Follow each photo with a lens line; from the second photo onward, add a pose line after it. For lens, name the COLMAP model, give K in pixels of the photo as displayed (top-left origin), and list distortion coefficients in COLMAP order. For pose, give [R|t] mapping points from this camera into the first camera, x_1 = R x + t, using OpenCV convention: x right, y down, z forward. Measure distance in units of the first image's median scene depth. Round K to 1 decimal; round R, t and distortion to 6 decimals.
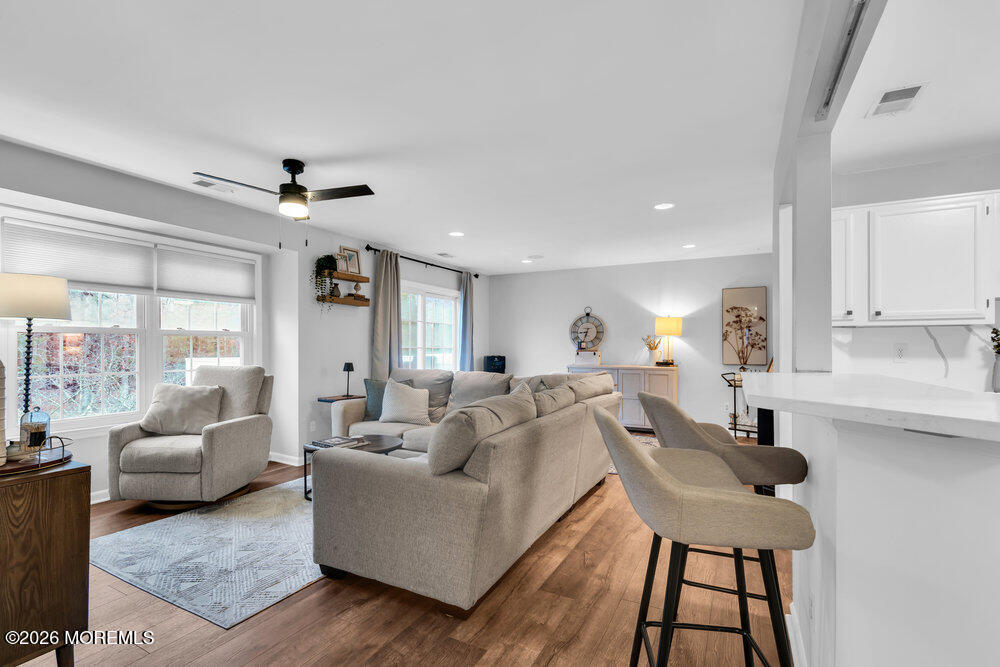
lens RADIAL K [[460.9, 0, 497.6], [0, 460.9, 342.1], [0, 0, 1]] dist [-0.003913, 0.000091]
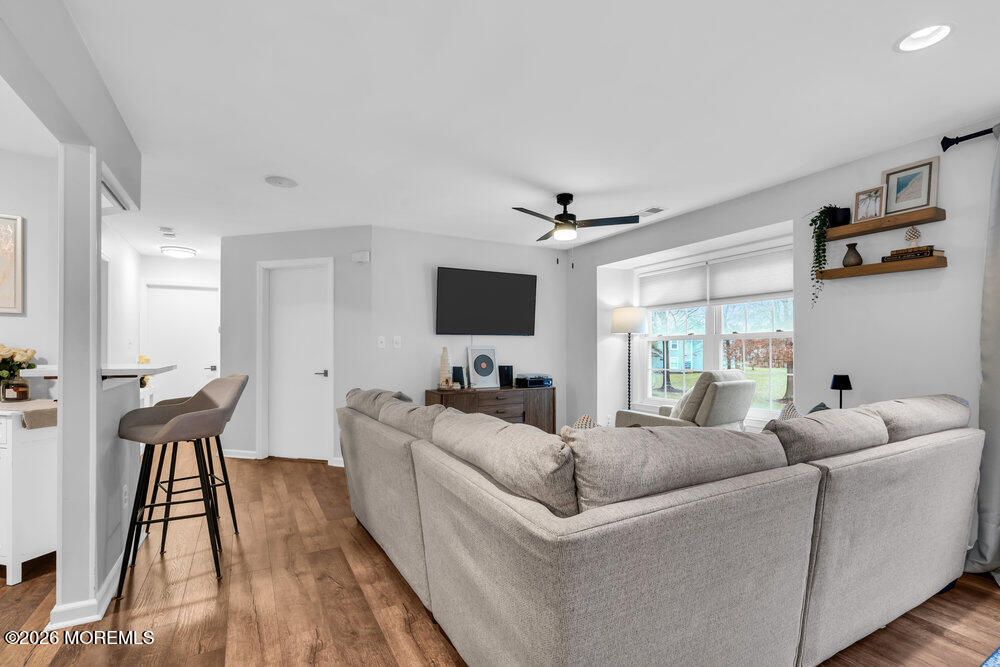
lens RADIAL K [[460.9, 0, 497.6], [0, 460.9, 342.1], [0, 0, 1]] dist [-0.003913, 0.000091]
pose [[-0.544143, -0.019495, -0.838766, 0.521213], [0.006607, 0.999599, -0.027519, 0.020367], [0.838967, -0.020516, -0.543796, 1.181291]]
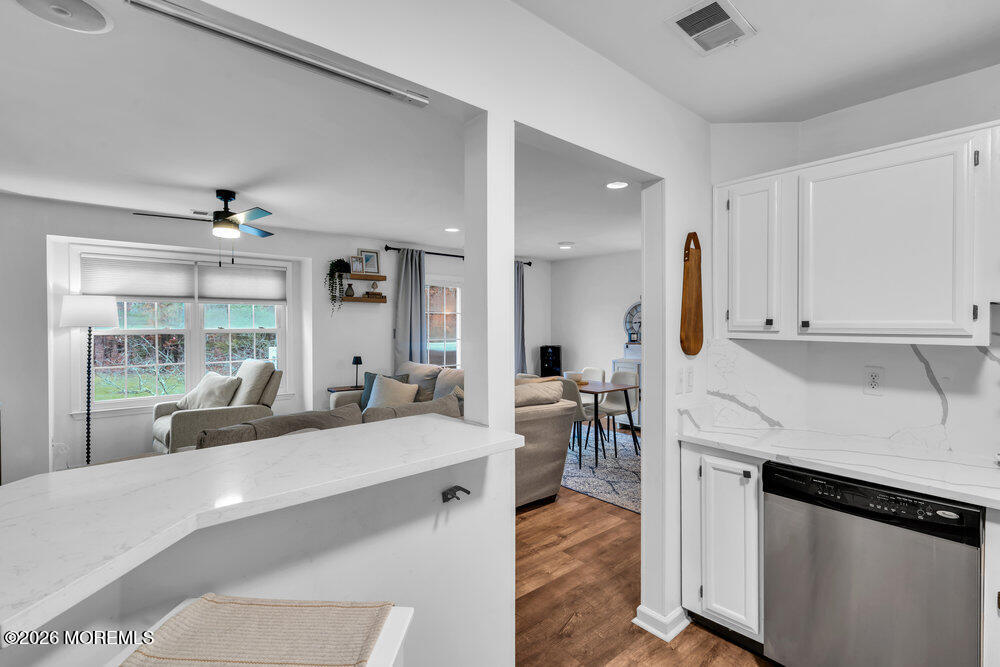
lens RADIAL K [[460.9, 0, 497.6], [0, 460.9, 342.1], [0, 0, 1]] dist [-0.003913, 0.000091]
pose [[0.929074, 0.016165, -0.369541, 0.487192], [0.003458, 0.998621, 0.052377, -0.057102], [0.369878, -0.049939, 0.927737, 0.129969]]
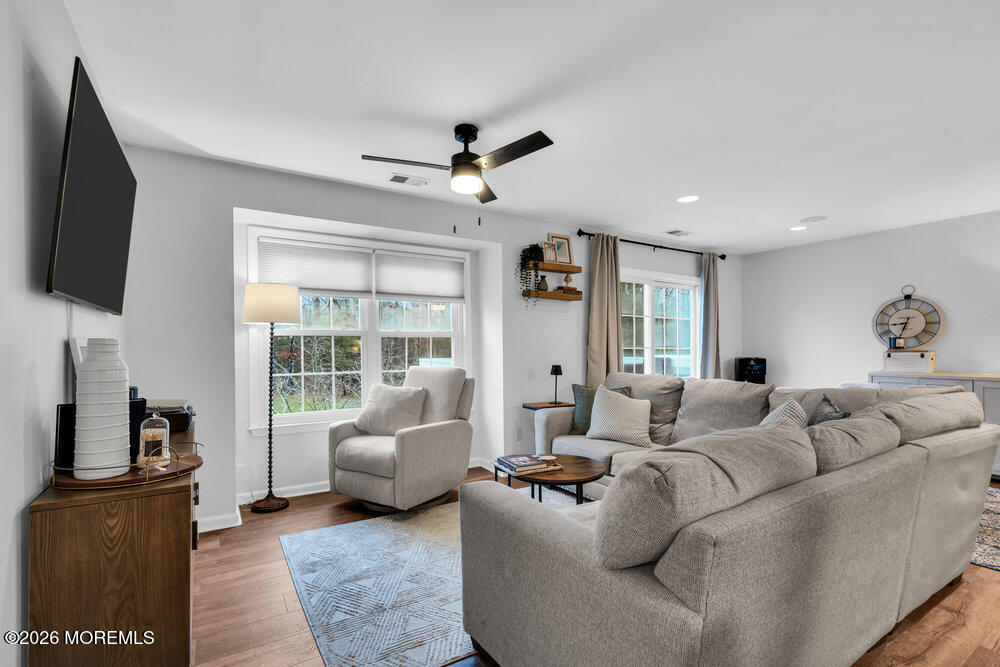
lens RADIAL K [[460.9, 0, 497.6], [0, 460.9, 342.1], [0, 0, 1]] dist [-0.003913, 0.000091]
pose [[0.867178, -0.010650, -0.497884, 0.020177], [0.010058, 0.999942, -0.003871, 0.004421], [0.497896, -0.001651, 0.867235, 0.229930]]
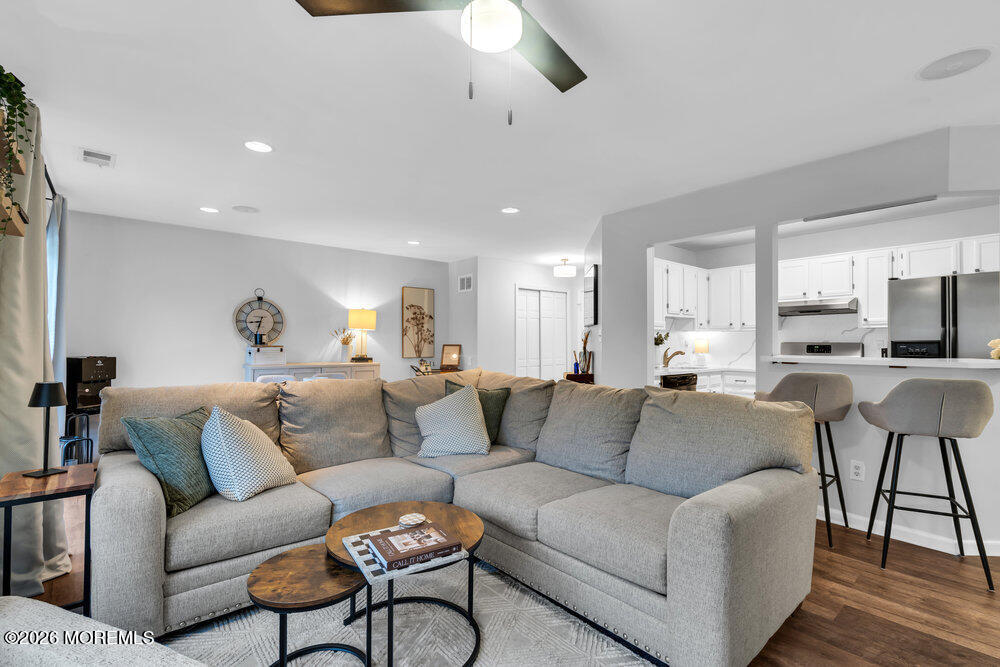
lens RADIAL K [[460.9, 0, 497.6], [0, 460.9, 342.1], [0, 0, 1]] dist [-0.003913, 0.000091]
pose [[0.372992, 0.000504, 0.927834, -0.666118], [-0.010048, 0.999943, 0.003496, 0.009434], [-0.927780, -0.010626, 0.372976, 0.655224]]
